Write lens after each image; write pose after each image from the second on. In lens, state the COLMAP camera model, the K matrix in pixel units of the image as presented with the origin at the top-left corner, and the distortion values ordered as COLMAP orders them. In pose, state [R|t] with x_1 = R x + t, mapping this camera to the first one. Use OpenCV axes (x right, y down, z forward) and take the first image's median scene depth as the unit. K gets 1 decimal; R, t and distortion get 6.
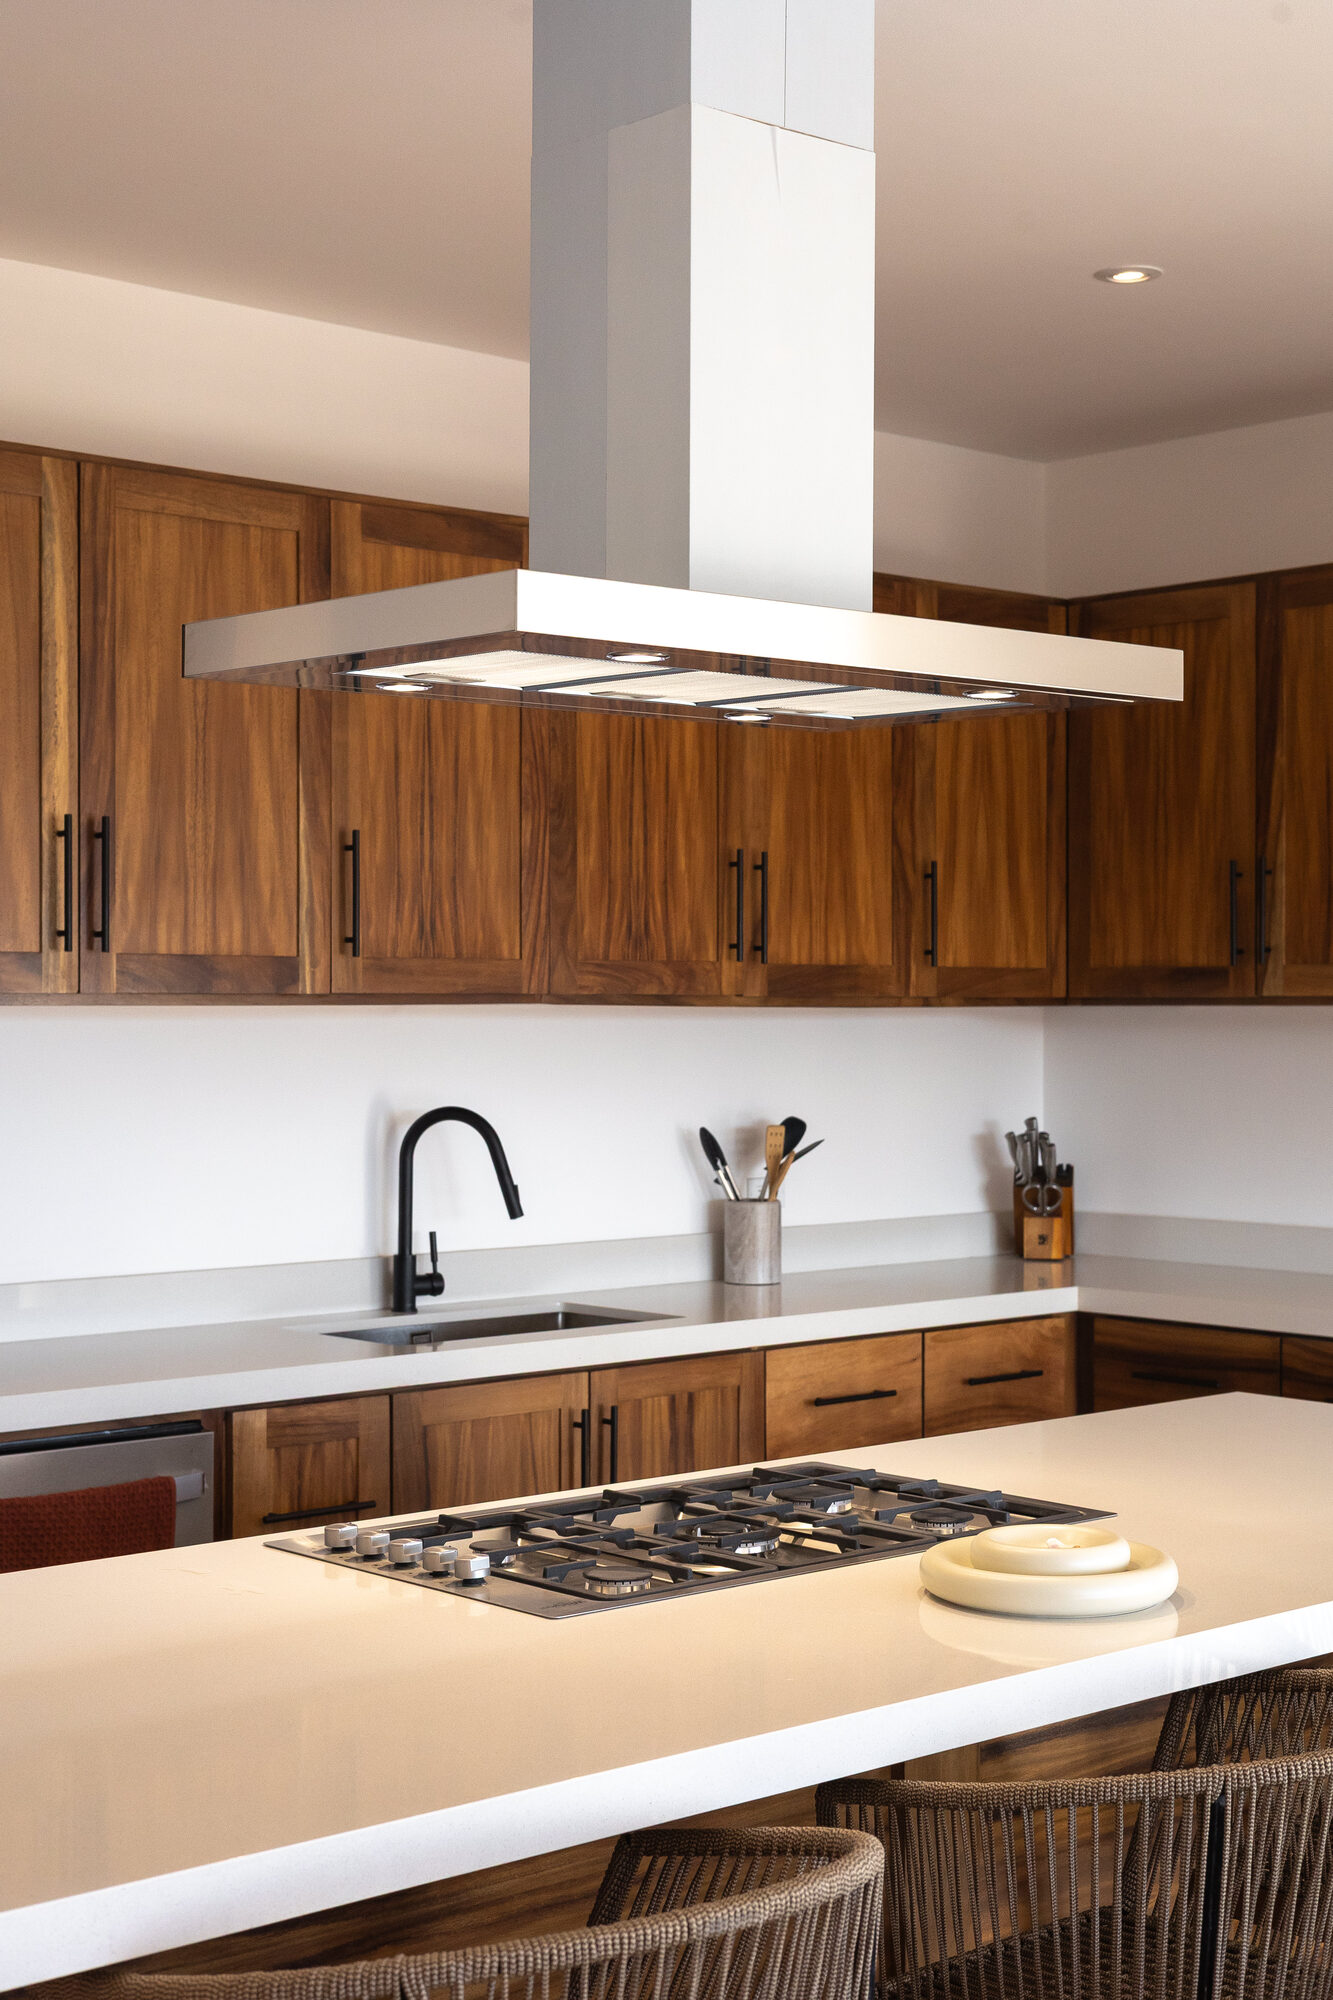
lens RADIAL K [[2908.0, 0, 666.5], [0, 2908.0, 1000.0], [0, 0, 1]] dist [0.009269, -0.001150]
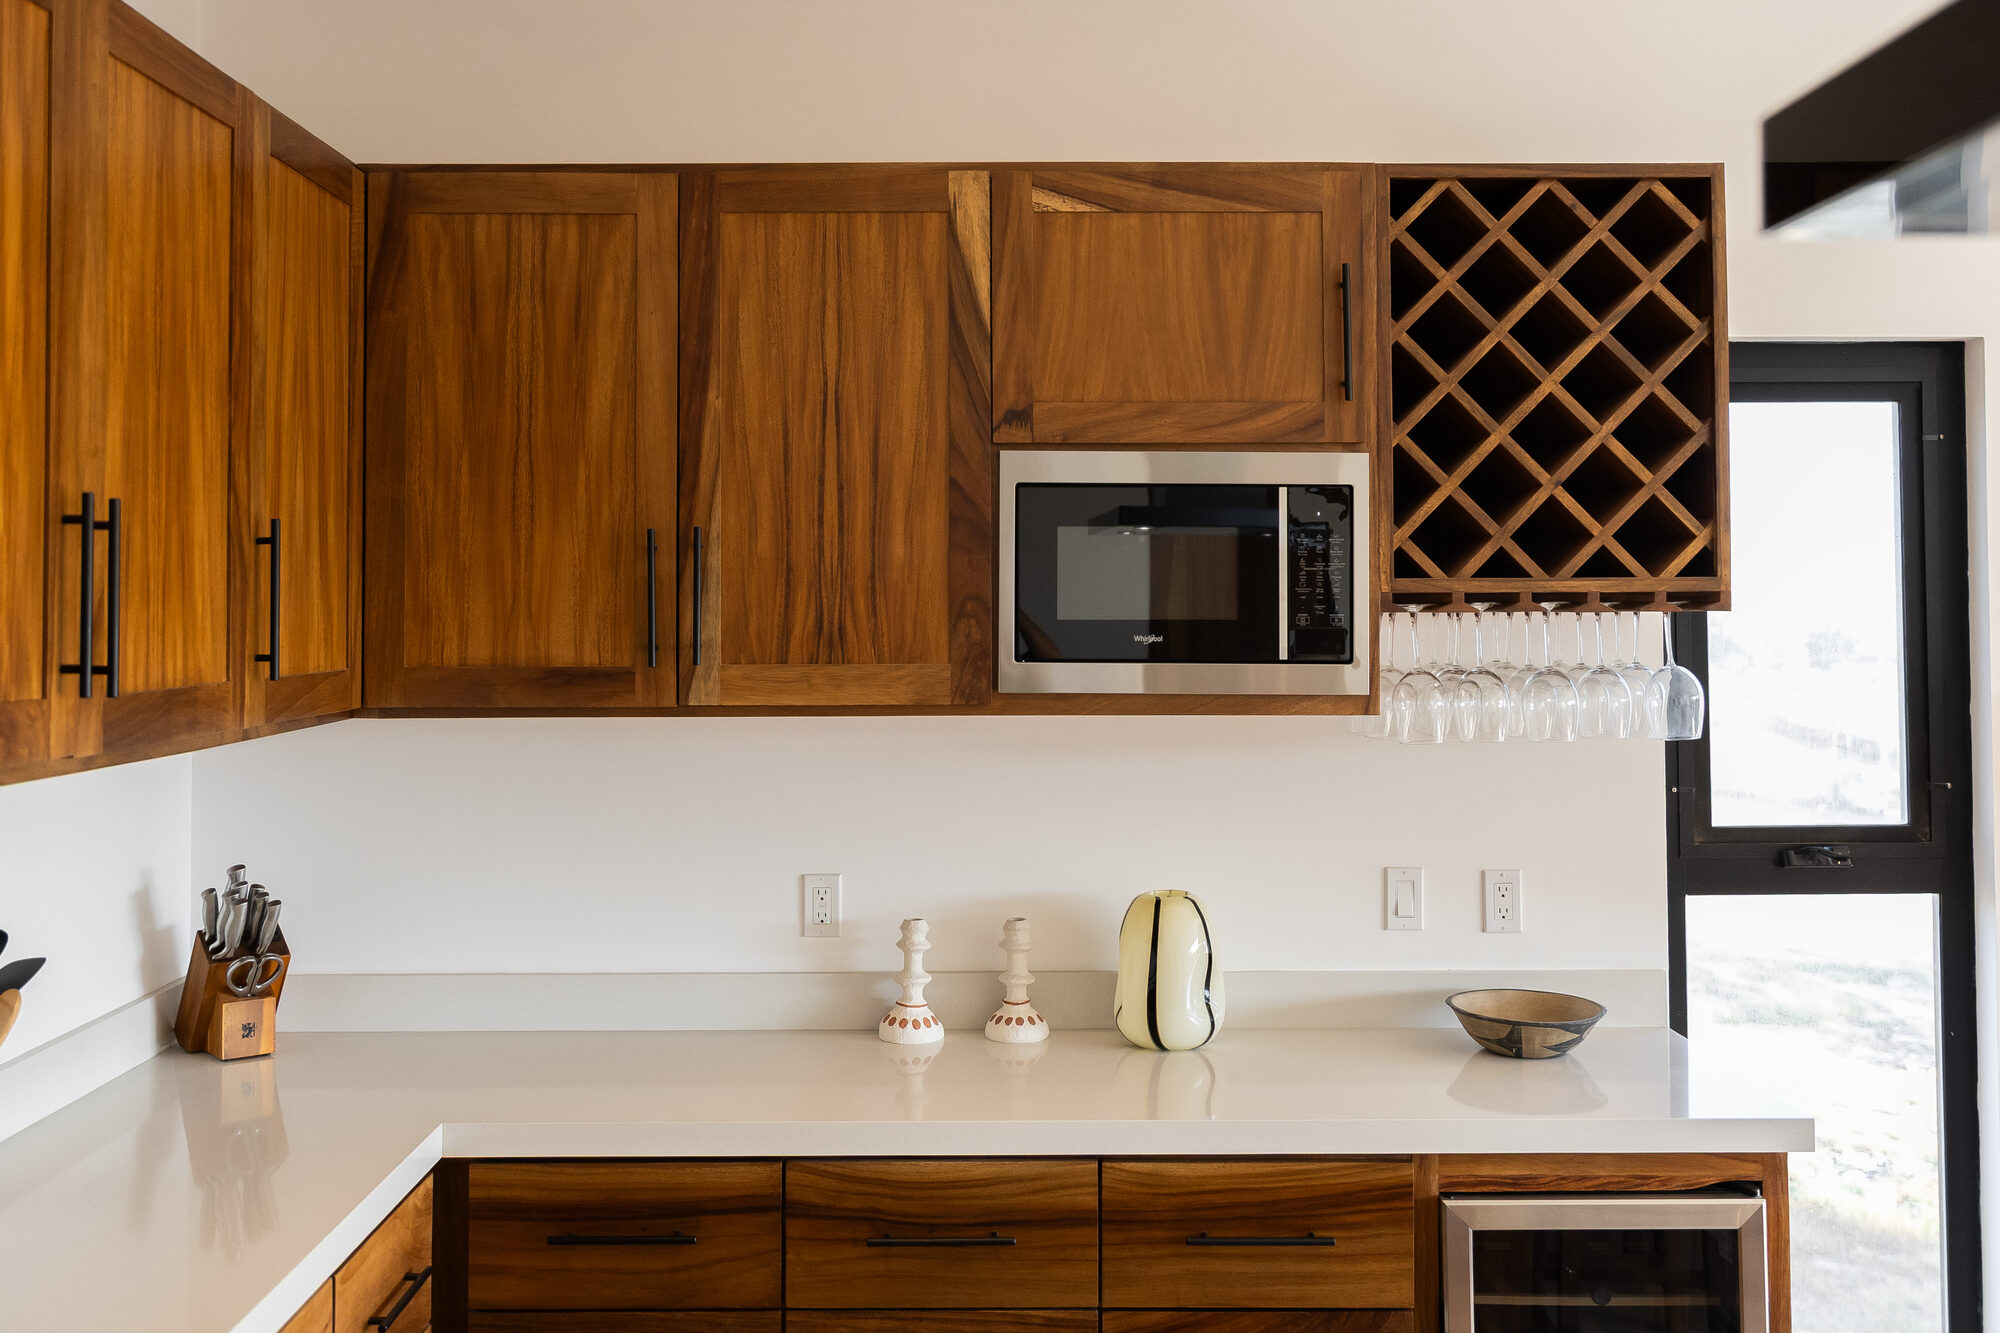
lens RADIAL K [[1963.0, 0, 1042.3], [0, 1963.0, 544.7], [0, 0, 1]] dist [0.004872, -0.006039]
pose [[0.664533, 0.018329, 0.747035, -0.123758], [0.002600, 0.999636, -0.026840, -0.029747], [-0.747255, 0.019778, 0.664243, 0.580197]]
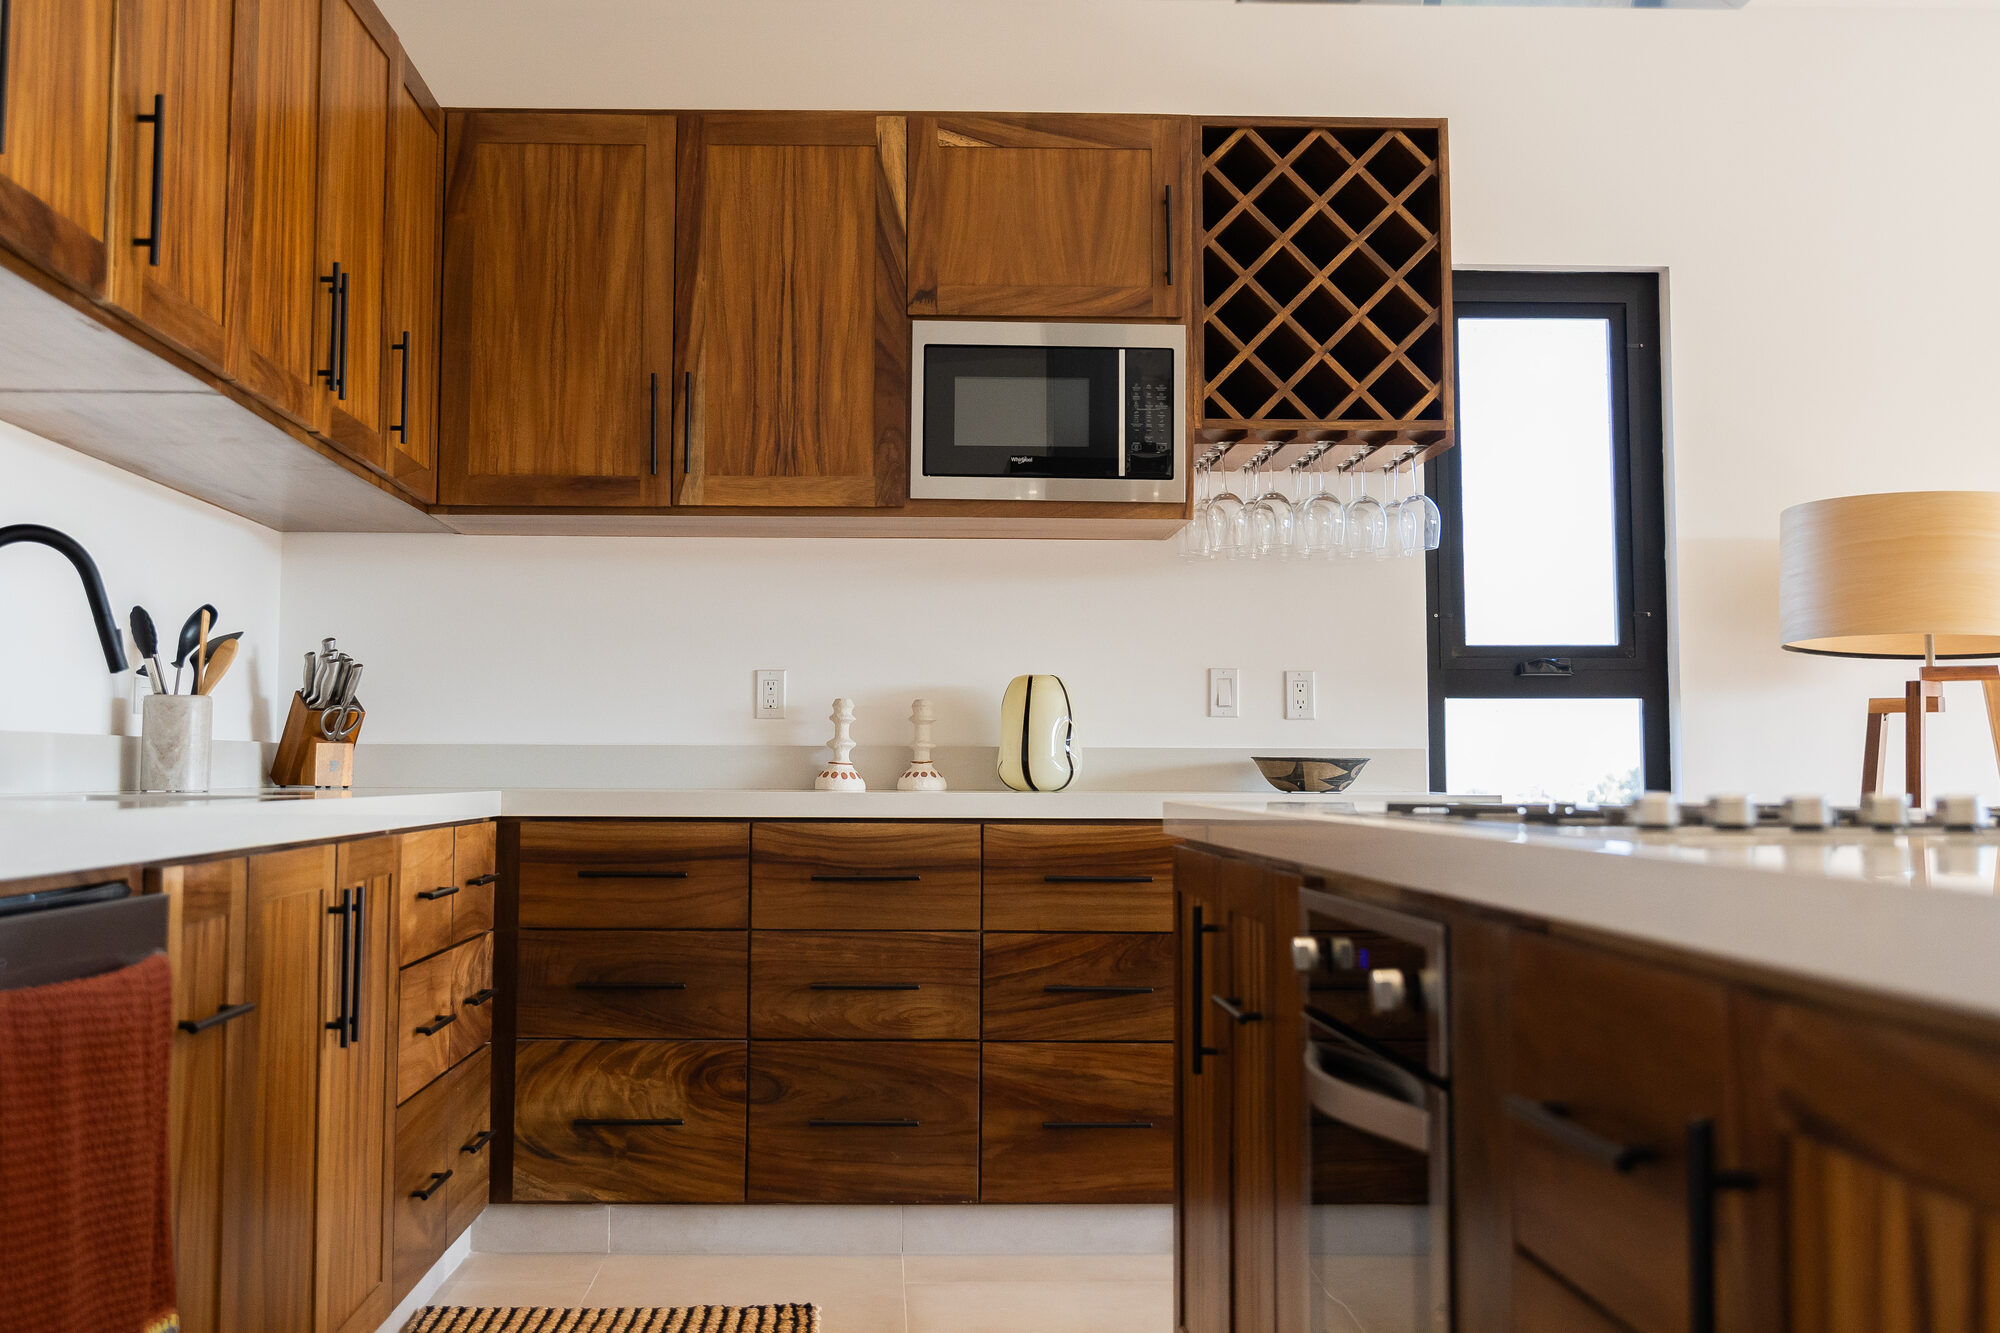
lens RADIAL K [[2203.4, 0, 996.6], [0, 2203.4, 590.6], [0, 0, 1]] dist [-0.006964, 0.000120]
pose [[0.649570, 0.060764, 0.757870, -0.317381], [-0.002405, 0.996960, -0.077872, 0.090336], [-0.760298, 0.048761, 0.647742, 0.402770]]
